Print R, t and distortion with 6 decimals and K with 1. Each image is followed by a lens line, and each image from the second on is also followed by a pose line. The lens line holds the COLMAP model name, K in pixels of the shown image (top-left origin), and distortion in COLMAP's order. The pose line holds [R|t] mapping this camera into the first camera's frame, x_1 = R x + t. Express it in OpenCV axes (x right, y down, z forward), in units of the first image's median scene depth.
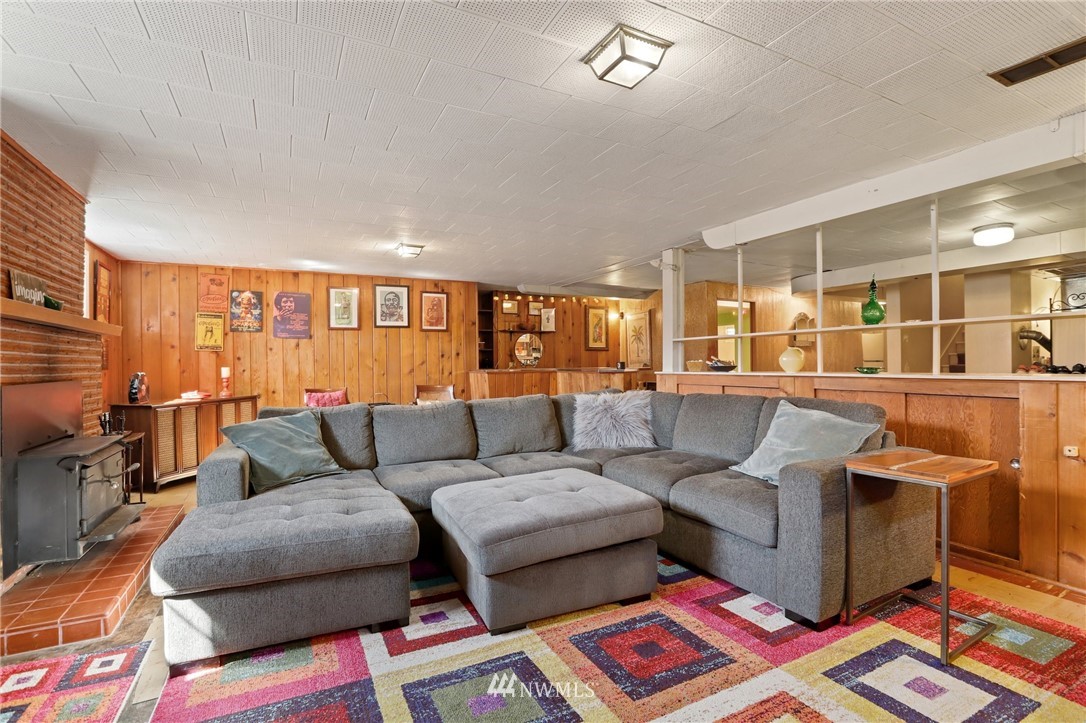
lens RADIAL K [[495.9, 0, 543.3], [0, 495.9, 361.3], [0, 0, 1]] dist [-0.036838, 0.006072]
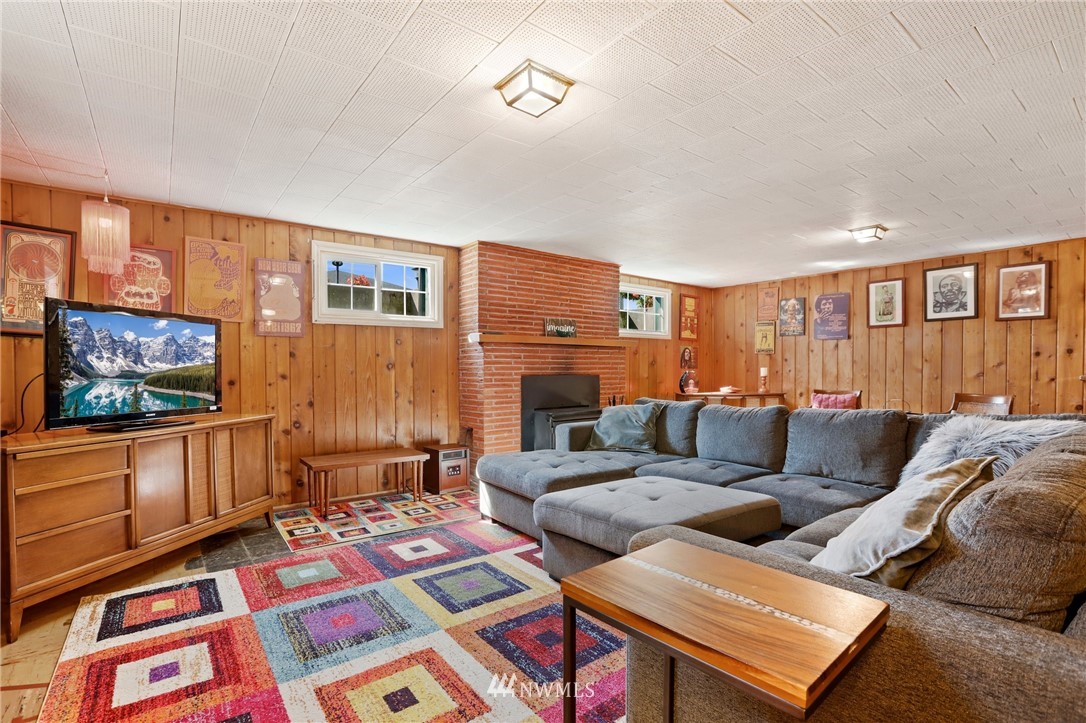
lens RADIAL K [[495.9, 0, 547.7], [0, 495.9, 364.7], [0, 0, 1]] dist [-0.036838, 0.006072]
pose [[0.216614, 0.004487, -0.976247, 0.349671], [0.003538, 0.999979, 0.005381, -0.002364], [0.976251, -0.004619, 0.216593, 0.215314]]
